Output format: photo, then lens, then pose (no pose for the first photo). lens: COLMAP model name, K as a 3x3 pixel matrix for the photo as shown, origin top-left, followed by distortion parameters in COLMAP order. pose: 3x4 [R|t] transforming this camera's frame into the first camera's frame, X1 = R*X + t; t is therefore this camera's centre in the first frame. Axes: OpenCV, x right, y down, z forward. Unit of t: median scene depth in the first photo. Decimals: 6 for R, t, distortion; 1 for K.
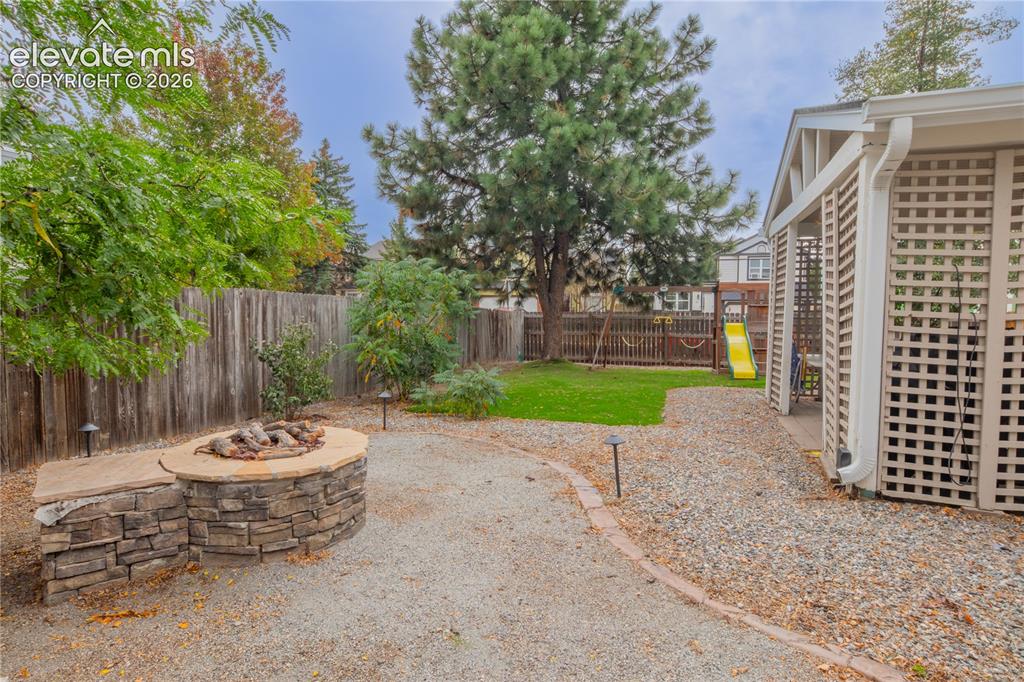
lens RADIAL K [[550.8, 0, 511.7], [0, 550.8, 339.7], [0, 0, 1]] dist [-0.004978, 0.005314]
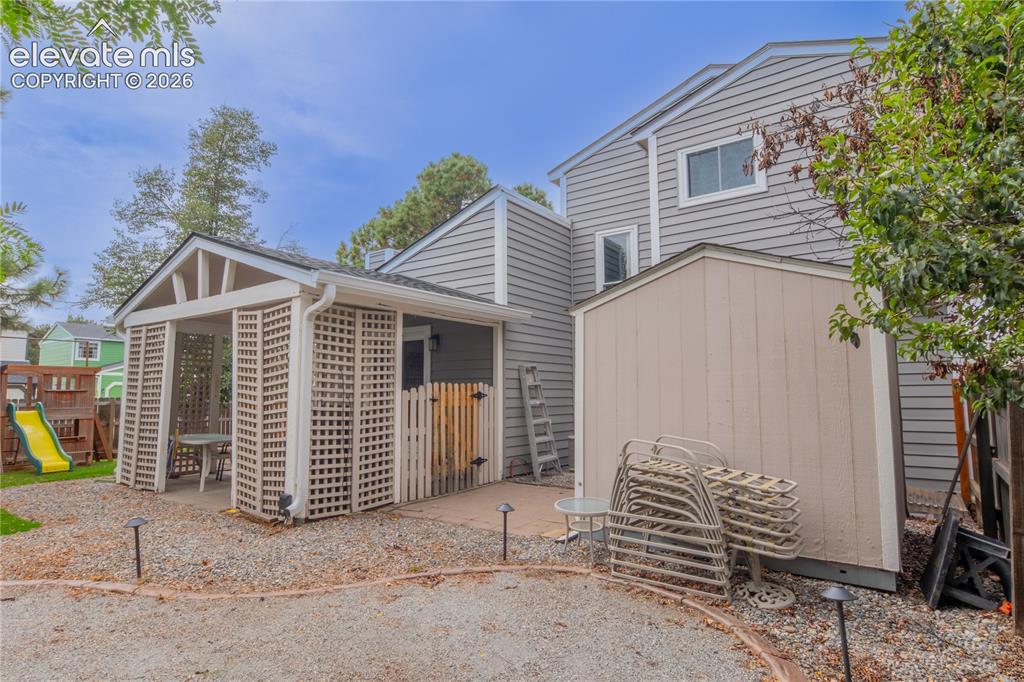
lens RADIAL K [[550.8, 0, 520.3], [0, 550.8, 342.0], [0, 0, 1]] dist [-0.004978, 0.005314]
pose [[0.297621, 0.086099, 0.950794, -0.376824], [0.054187, 0.992796, -0.106865, -0.005211], [-0.953145, 0.083326, 0.290812, -0.022657]]
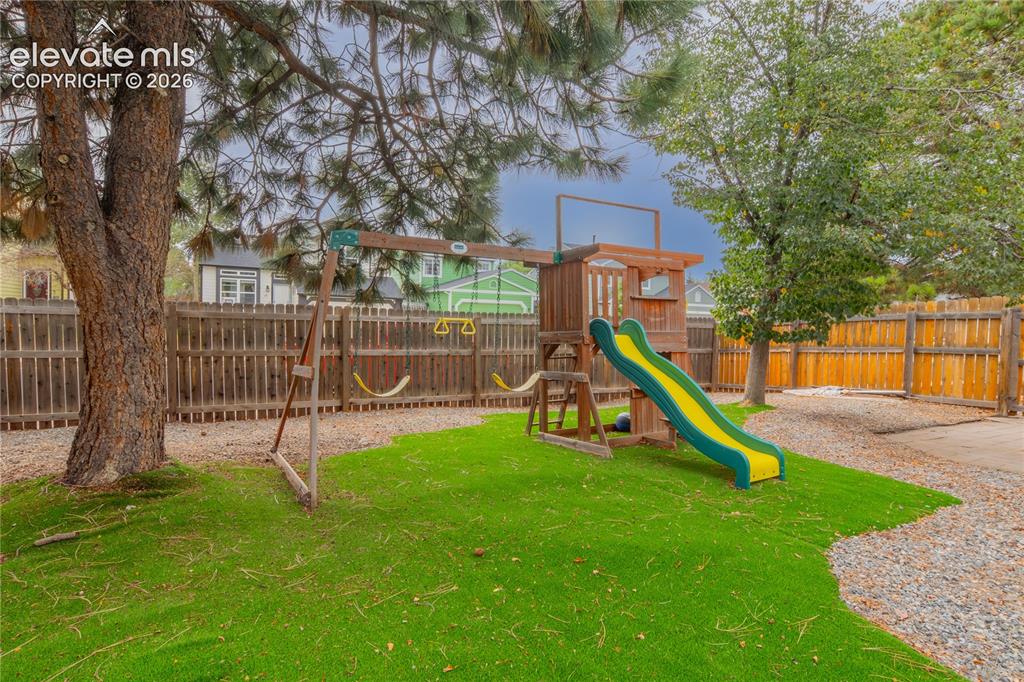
lens RADIAL K [[550.8, 0, 505.0], [0, 550.8, 341.2], [0, 0, 1]] dist [-0.004978, 0.005314]
pose [[0.680852, -0.015765, 0.732252, 0.014111], [0.014474, 0.999863, 0.008068, -0.054614], [-0.732278, 0.005105, 0.680986, 1.413078]]
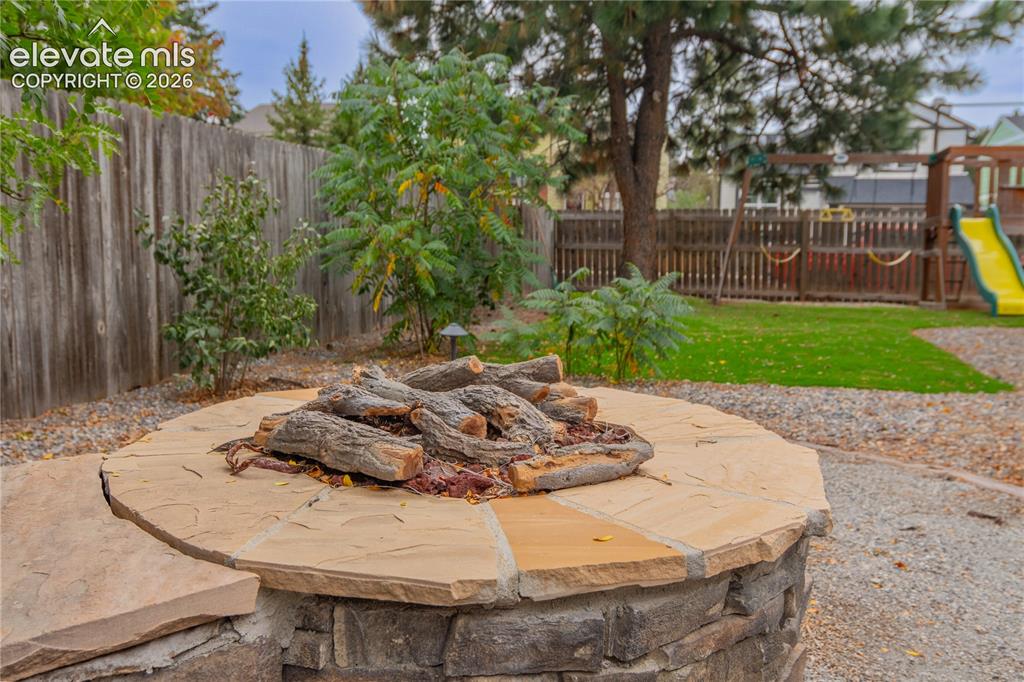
lens RADIAL K [[861.4, 0, 512.7], [0, 861.4, 342.2], [0, 0, 1]] dist [0.000429, -0.001922]
pose [[0.997930, -0.005117, 0.064107, -0.222706], [0.000269, 0.997153, 0.075410, 0.054822], [-0.064311, -0.075237, 0.995090, 0.280145]]
